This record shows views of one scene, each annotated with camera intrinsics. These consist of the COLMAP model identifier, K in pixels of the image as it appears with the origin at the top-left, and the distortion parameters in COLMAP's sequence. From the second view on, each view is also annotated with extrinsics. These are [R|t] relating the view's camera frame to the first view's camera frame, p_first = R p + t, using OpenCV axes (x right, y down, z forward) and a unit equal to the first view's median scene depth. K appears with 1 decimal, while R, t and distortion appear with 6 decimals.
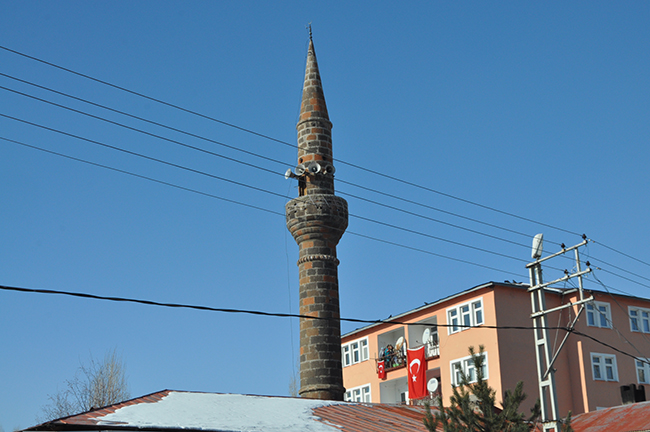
lens RADIAL K [[964.6, 0, 325.0], [0, 964.6, 216.0], [0, 0, 1]] dist [-0.027095, -0.022705]
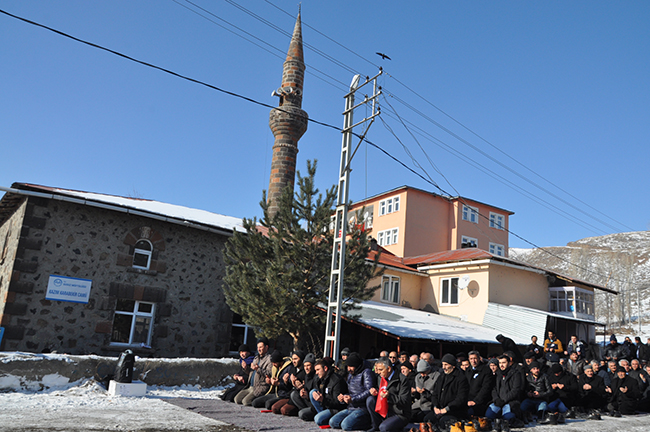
lens RADIAL K [[531.8, 0, 325.0], [0, 531.8, 216.0], [0, 0, 1]] dist [-0.013052, -0.002413]
pose [[0.993649, 0.106009, -0.037740, 0.102133], [-0.102174, 0.990493, 0.092107, 0.068573], [0.047146, -0.087666, 0.995034, 0.106970]]
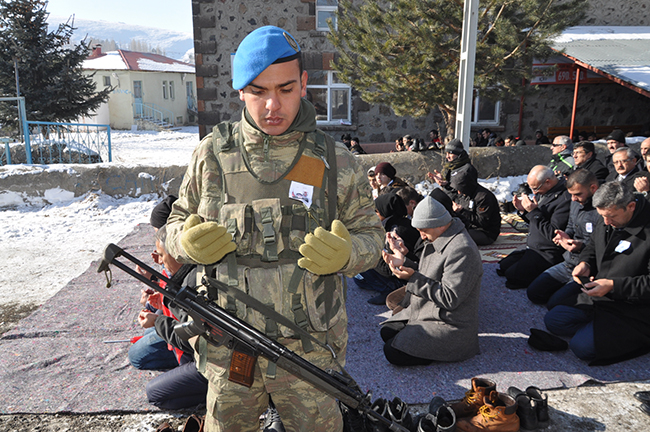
lens RADIAL K [[526.7, 0, 325.0], [0, 526.7, 216.0], [0, 0, 1]] dist [-0.022147, 0.013733]
pose [[0.776904, 0.183462, -0.602297, 0.178538], [0.182308, 0.850078, 0.494096, 0.100218], [0.602647, -0.493669, 0.626983, 0.254723]]
